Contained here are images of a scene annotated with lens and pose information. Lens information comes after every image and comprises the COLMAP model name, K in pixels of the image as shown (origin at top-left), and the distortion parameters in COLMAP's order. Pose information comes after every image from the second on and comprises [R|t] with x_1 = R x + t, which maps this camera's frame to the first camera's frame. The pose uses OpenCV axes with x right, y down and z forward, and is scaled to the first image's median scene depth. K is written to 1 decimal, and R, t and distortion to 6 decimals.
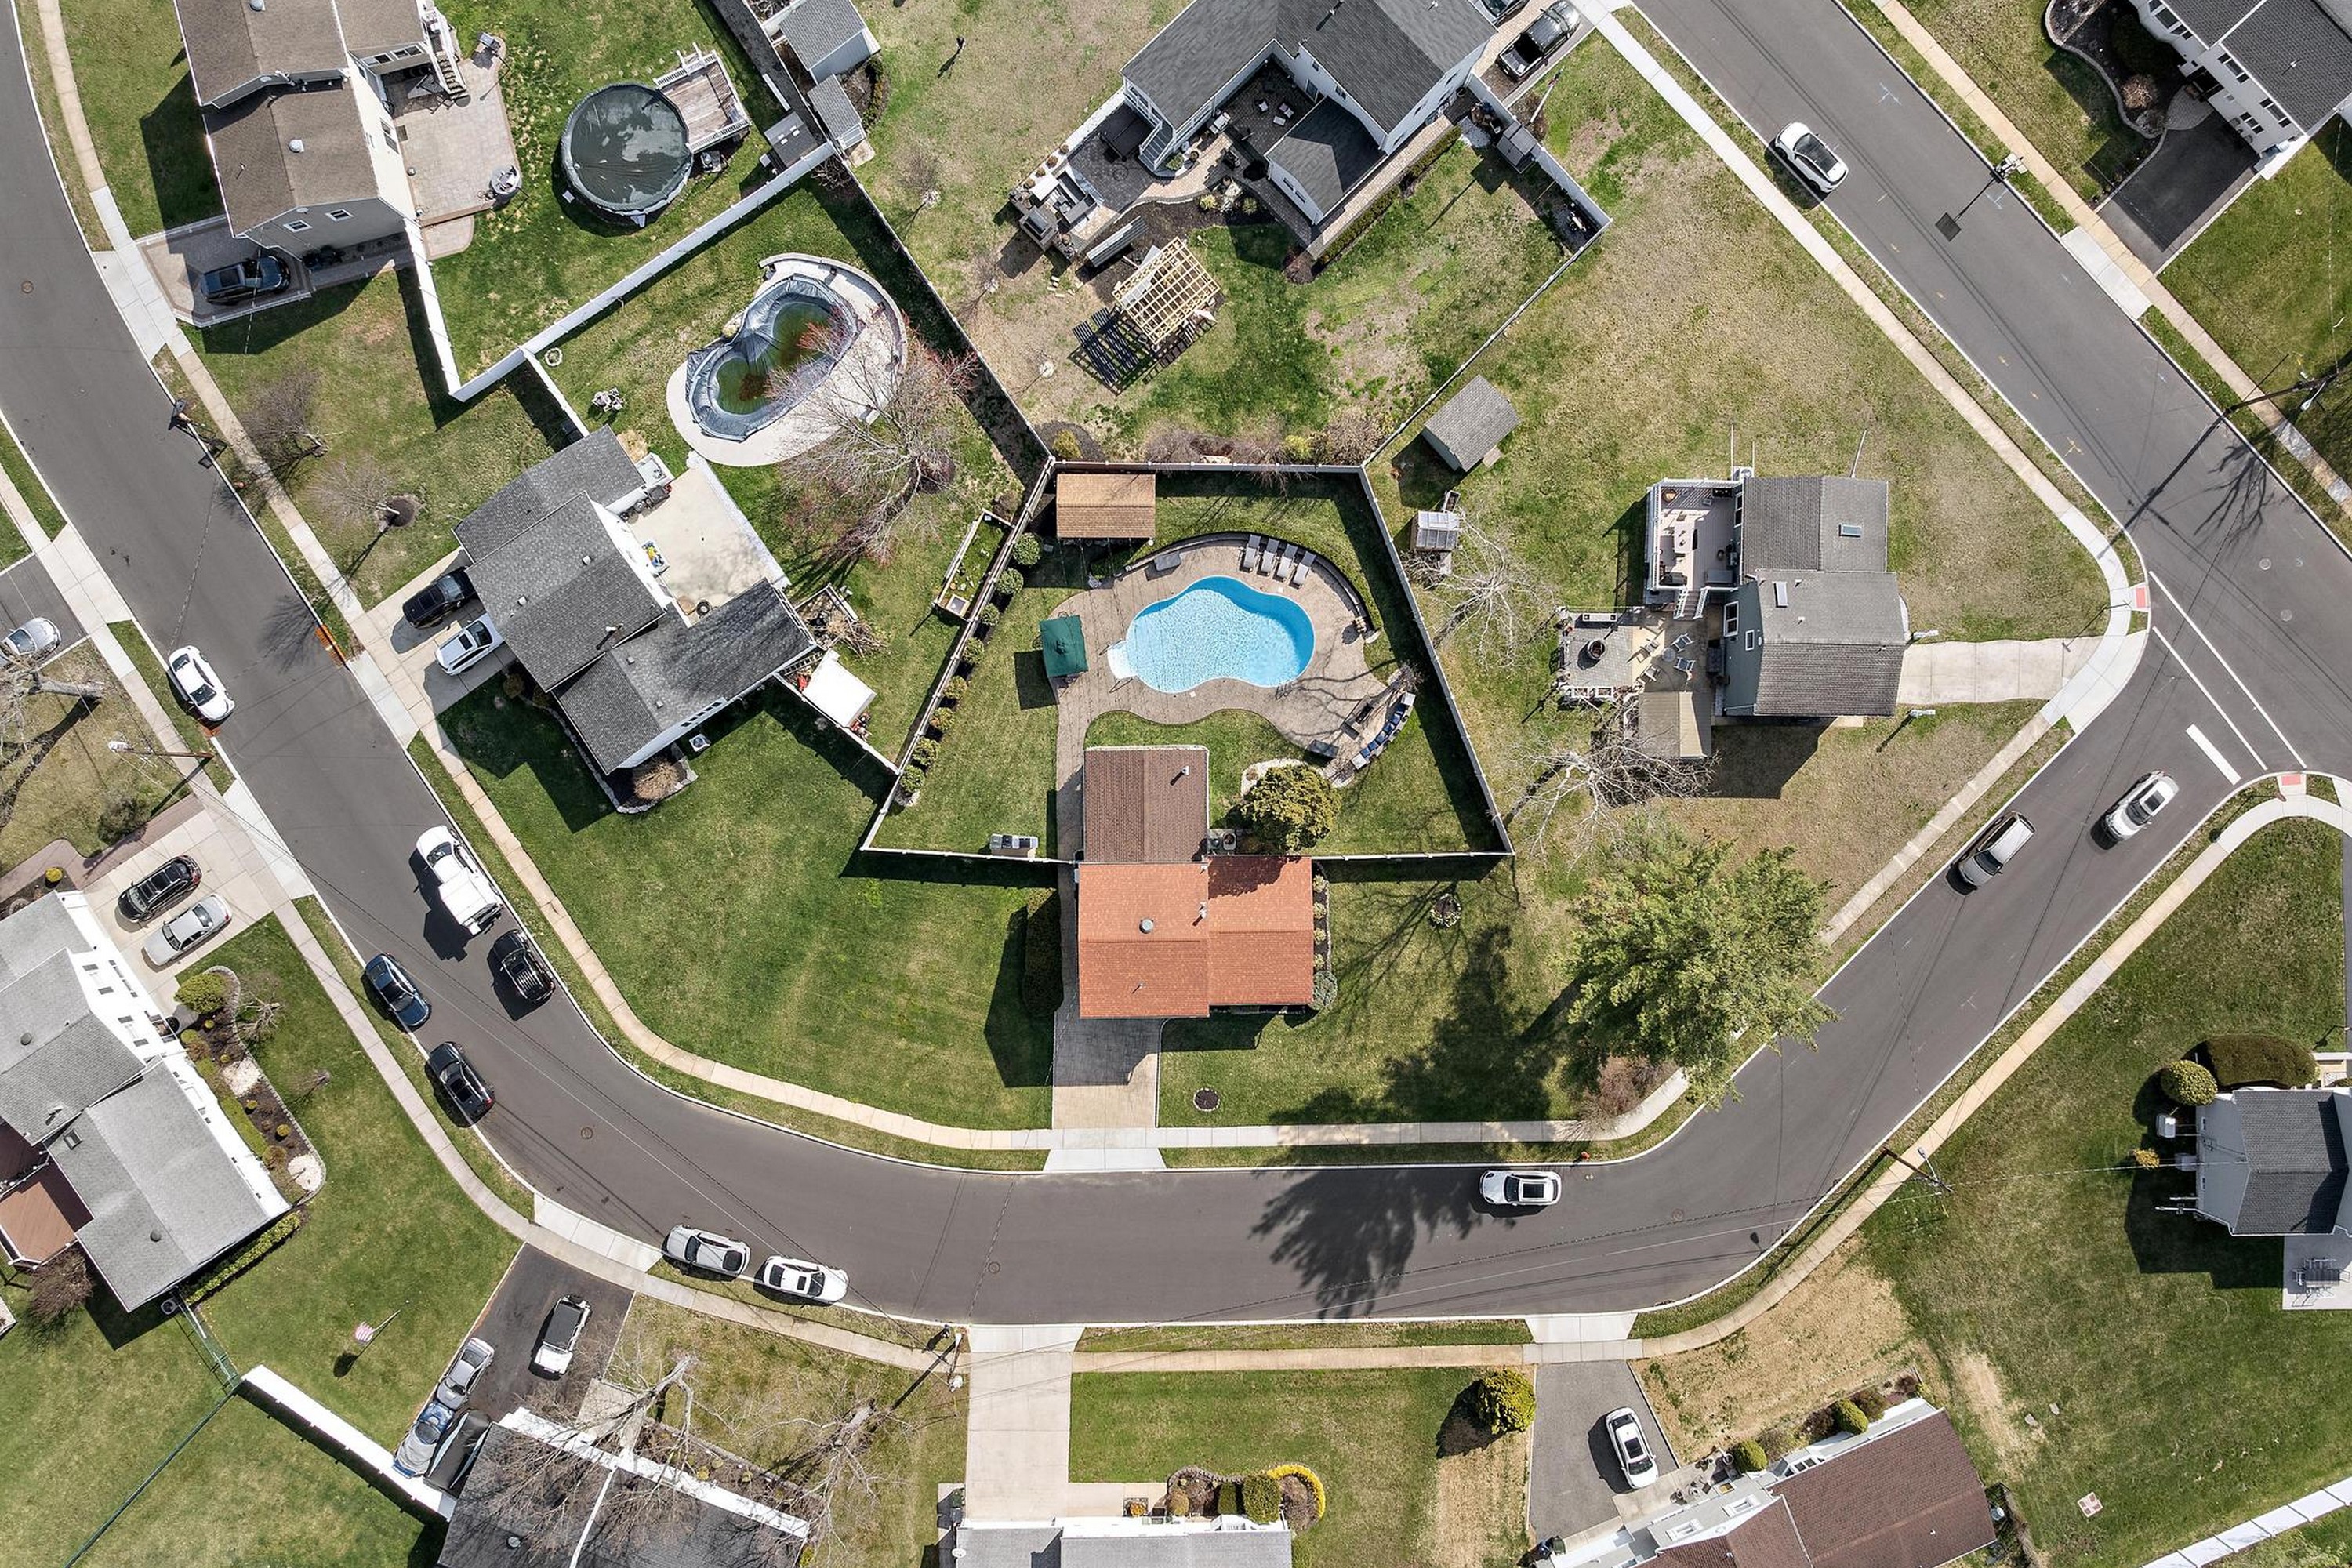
lens RADIAL K [[1659.1, 0, 1185.4], [0, 1659.1, 792.5], [0, 0, 1]] dist [-0.028451, -0.009730]
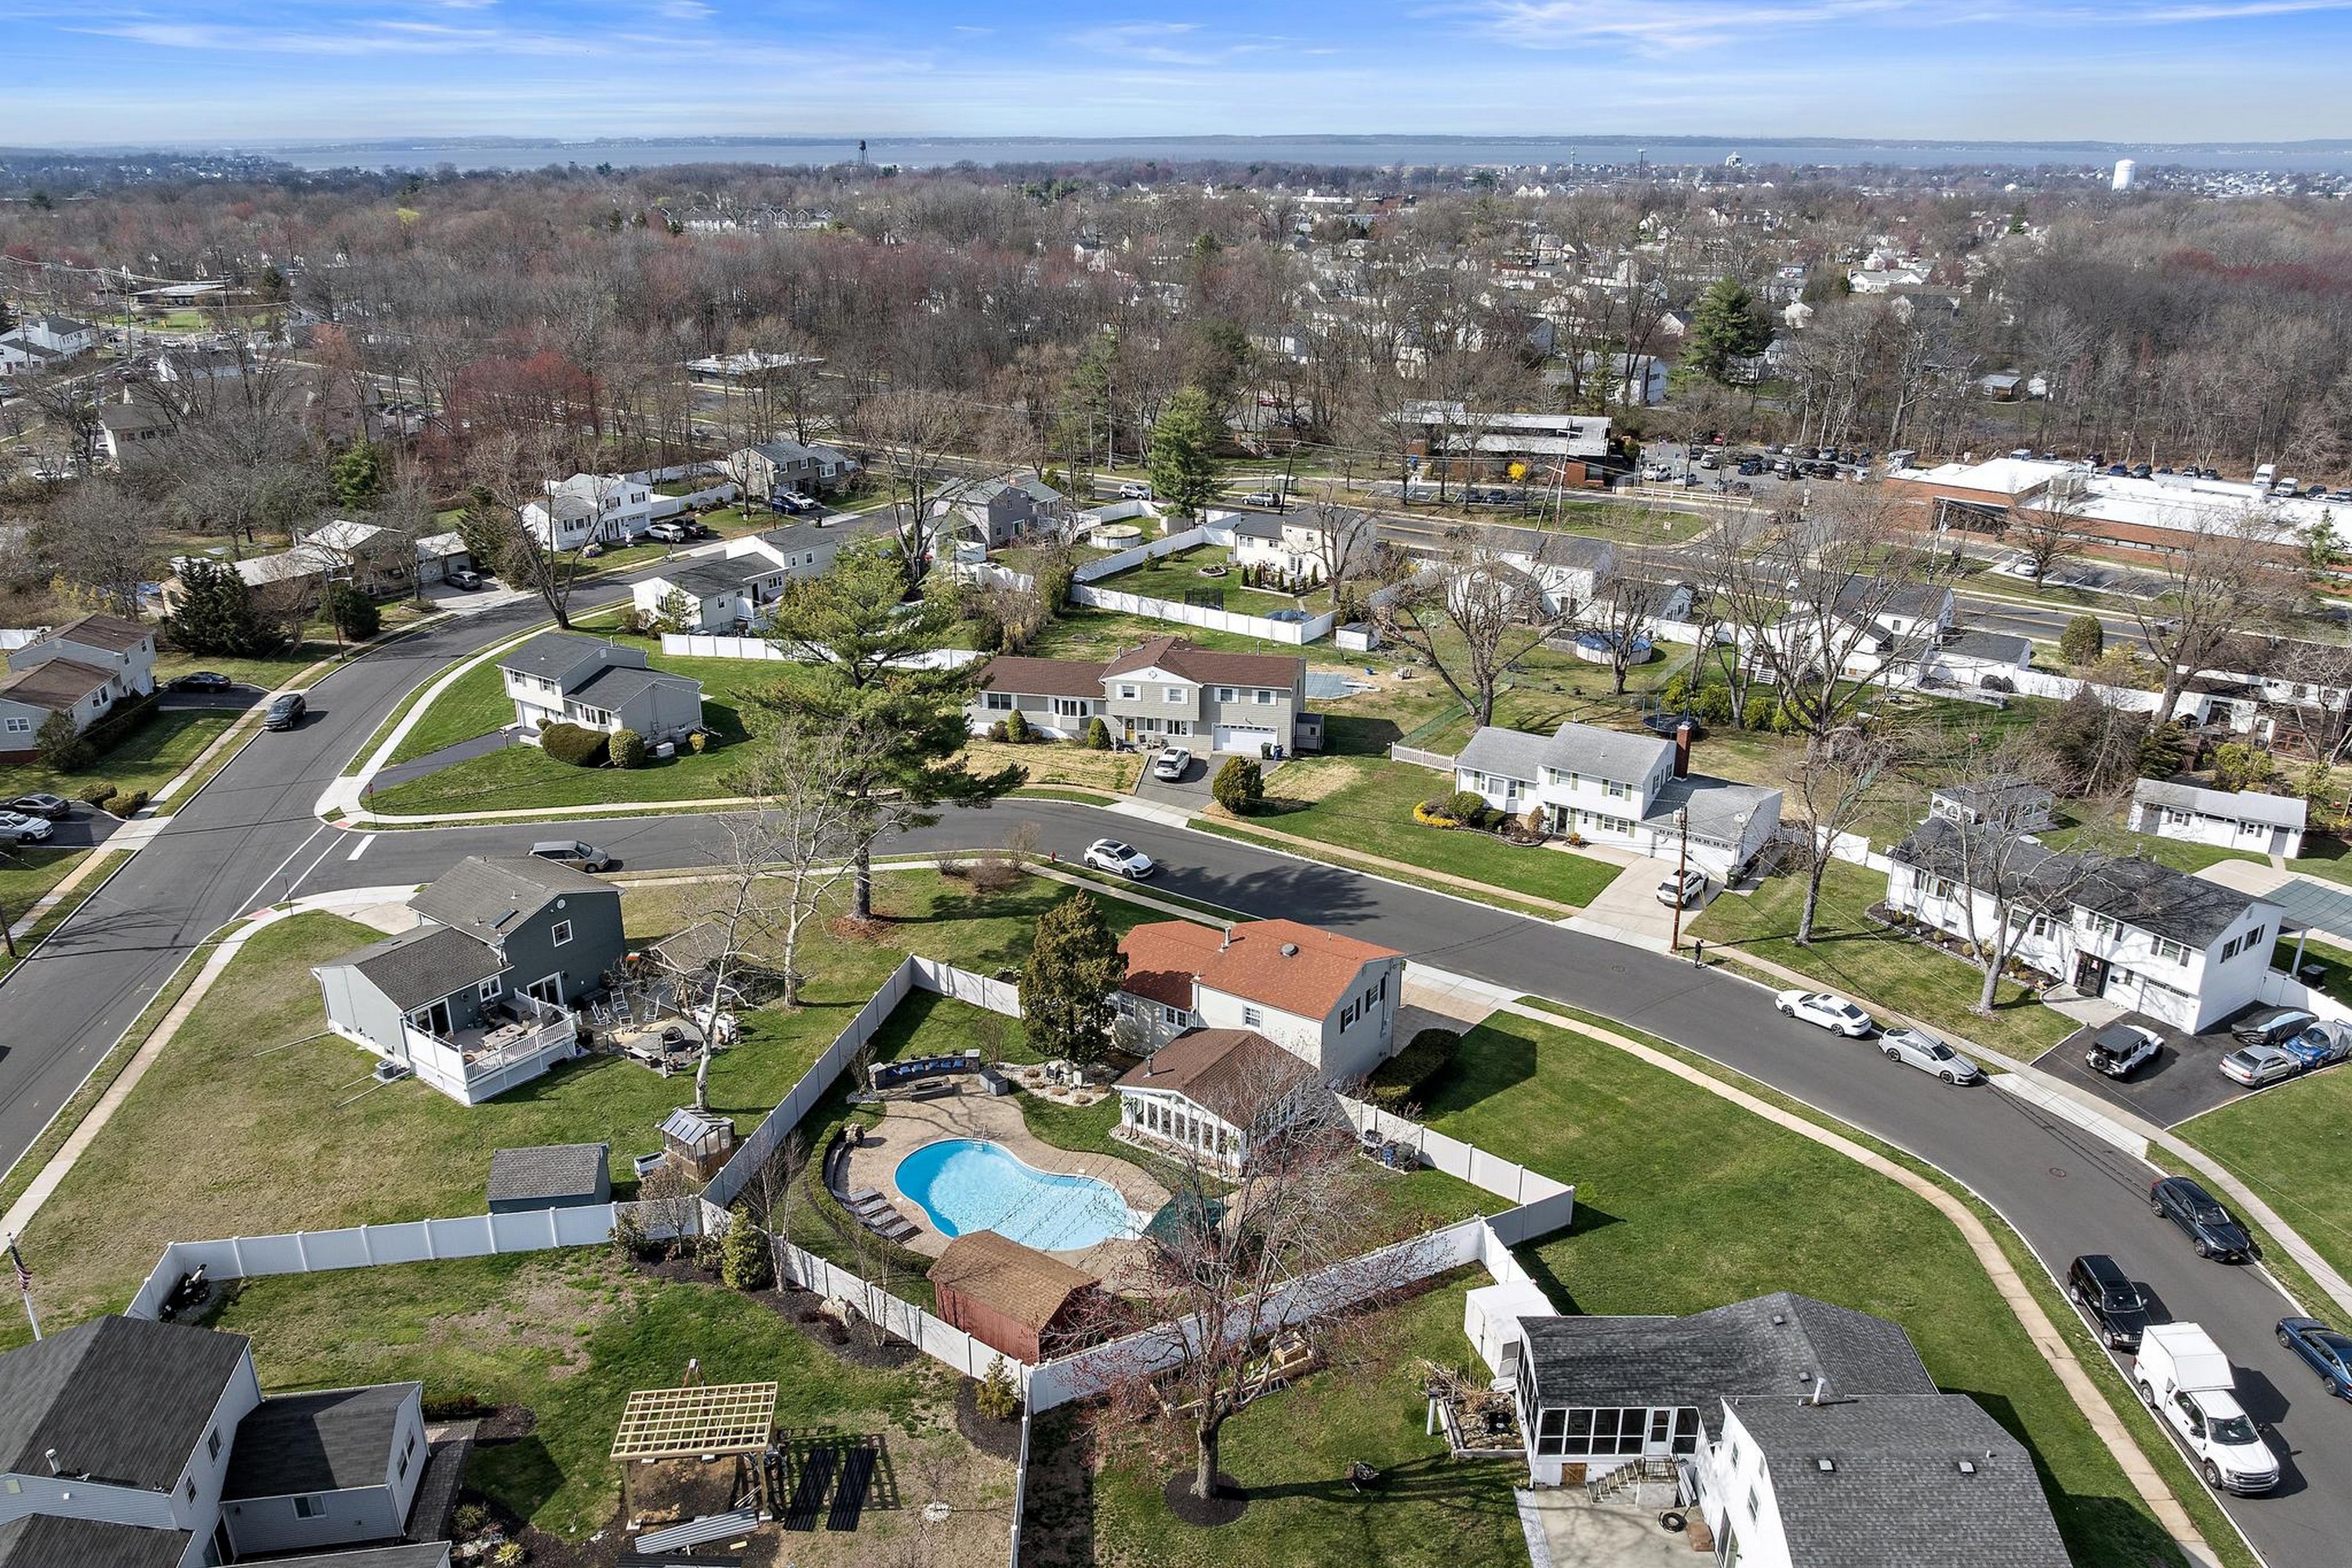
lens RADIAL K [[1659.1, 0, 1185.4], [0, 1659.1, 792.5], [0, 0, 1]] dist [-0.028451, -0.009730]
pose [[-0.825543, -0.241888, 0.509872, -0.371613], [0.564237, -0.336611, 0.753876, -0.534671], [-0.010725, 0.910046, 0.414369, 0.525472]]
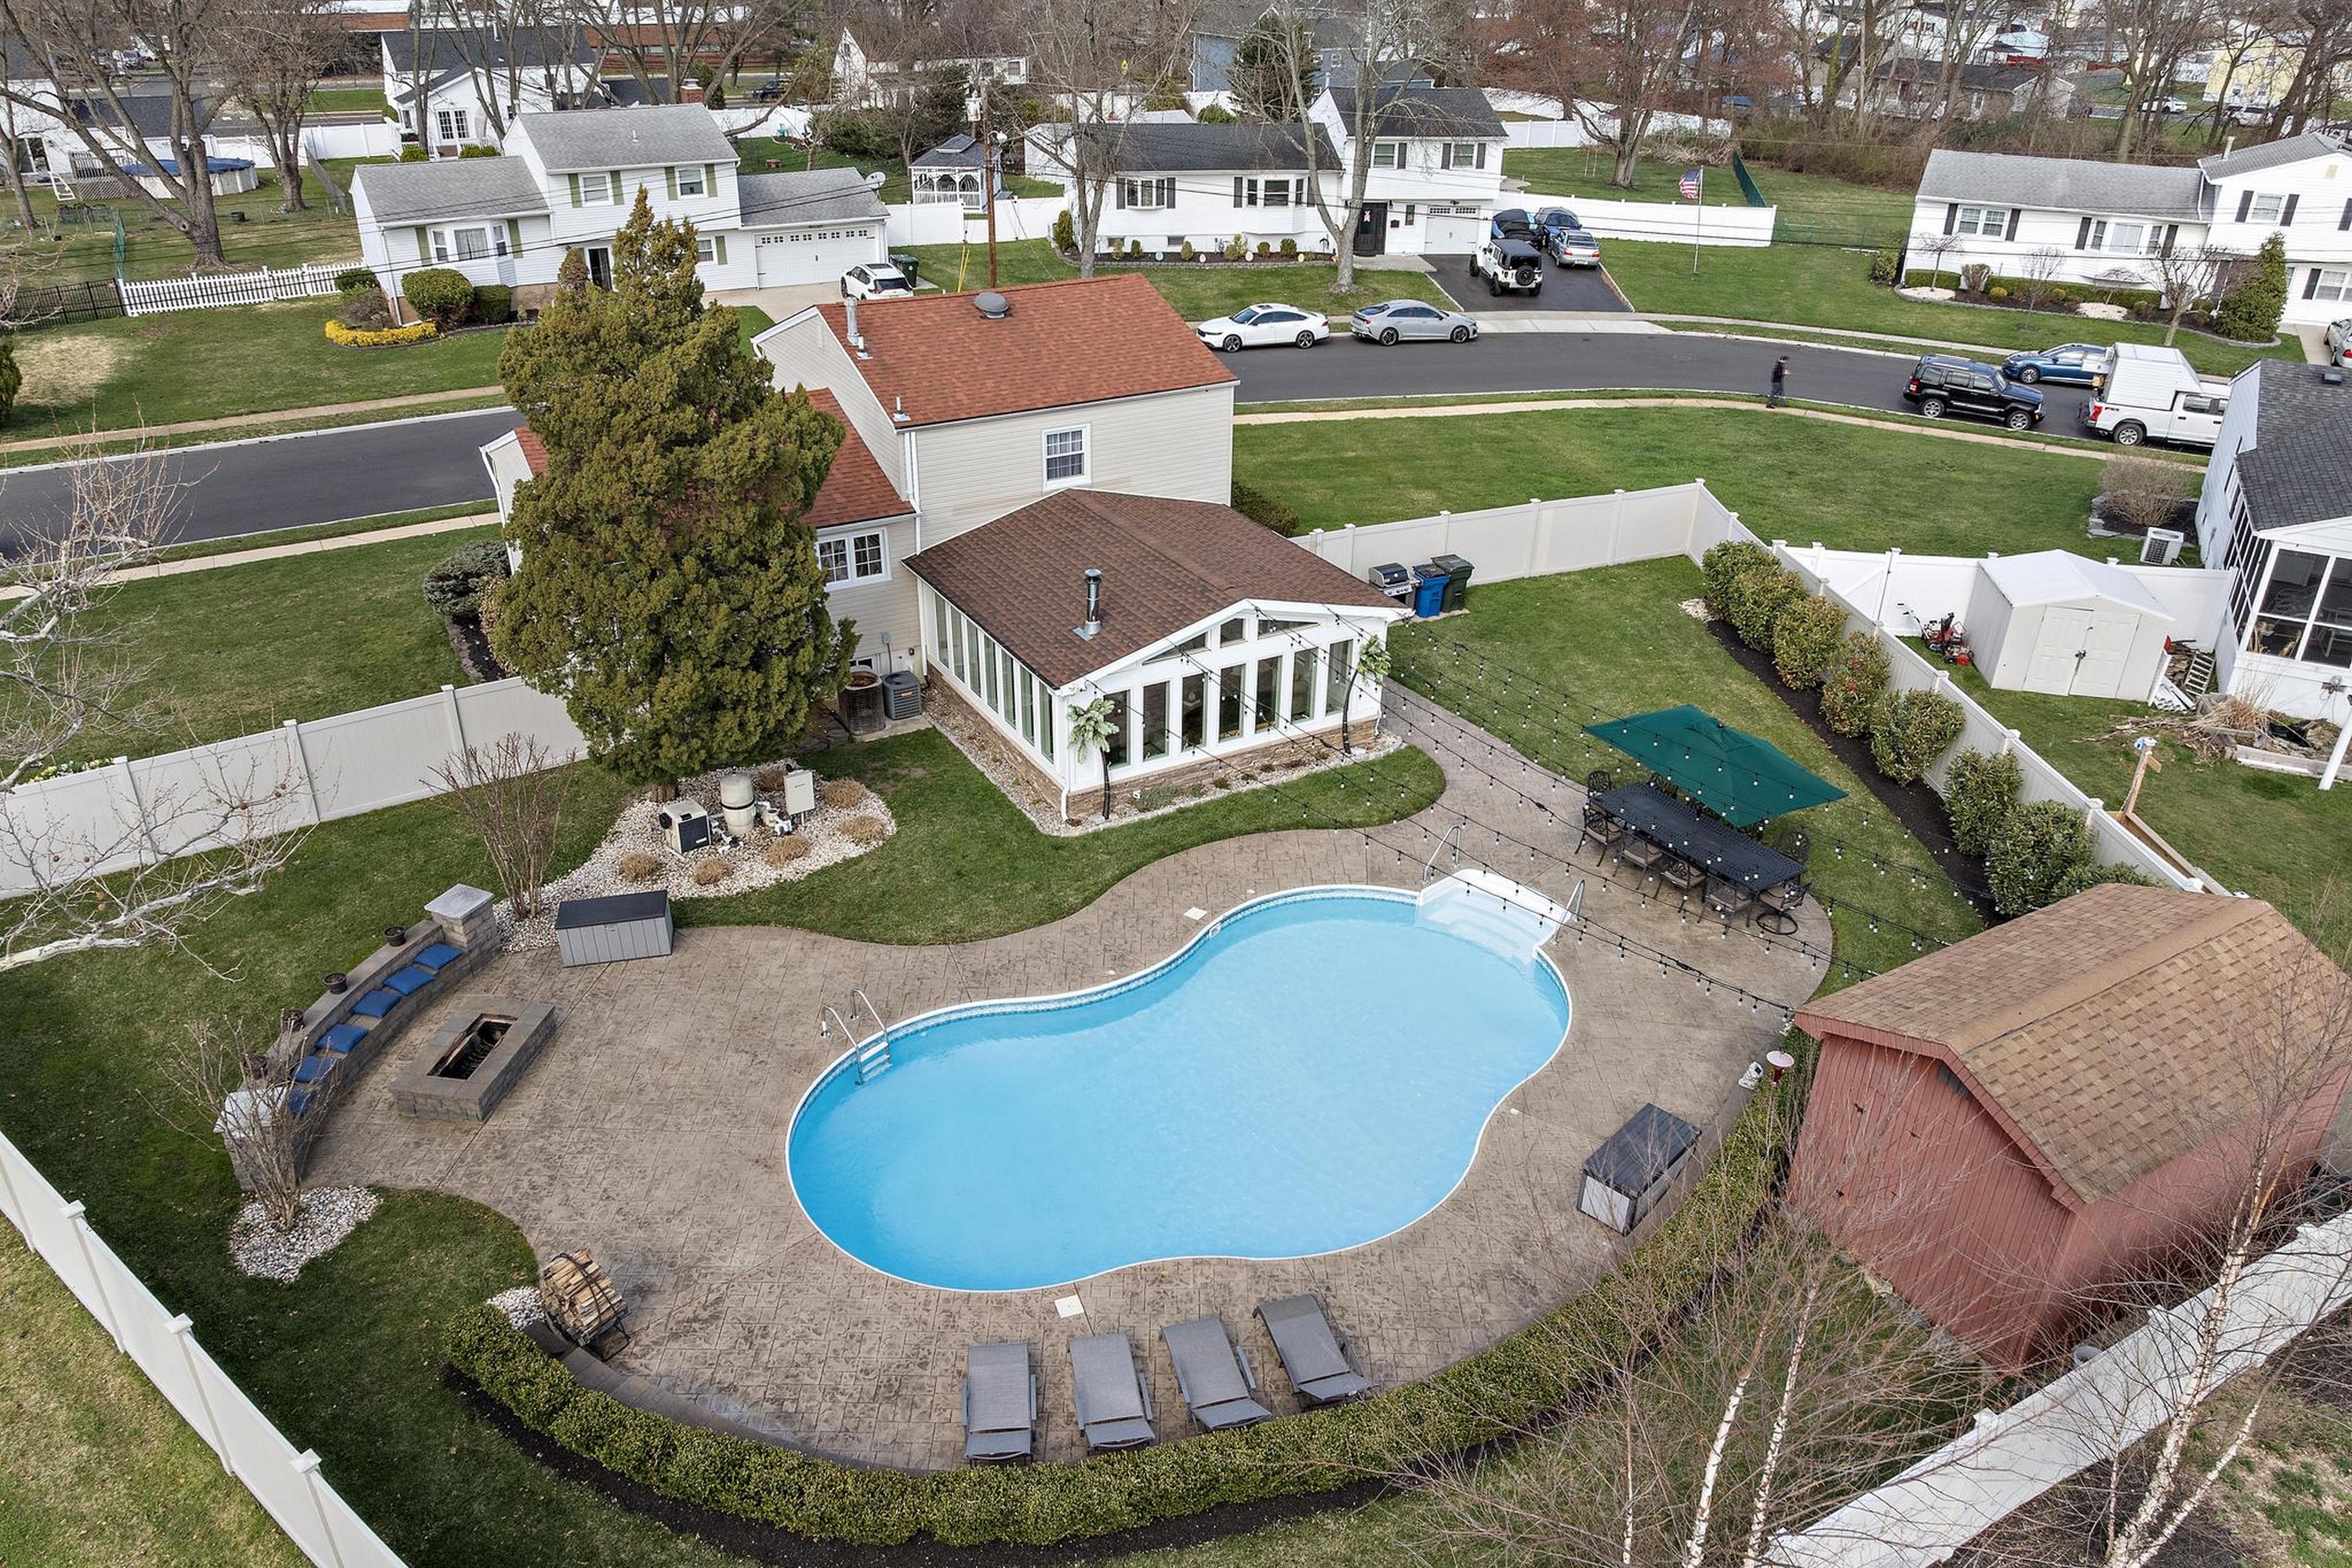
lens RADIAL K [[1659.1, 0, 1185.4], [0, 1659.1, 792.5], [0, 0, 1]] dist [-0.028451, -0.009730]
pose [[-0.873700, 0.186385, -0.449343, 0.115695], [-0.481637, -0.461244, 0.745171, -0.234660], [-0.068368, 0.867476, 0.492759, 0.849566]]
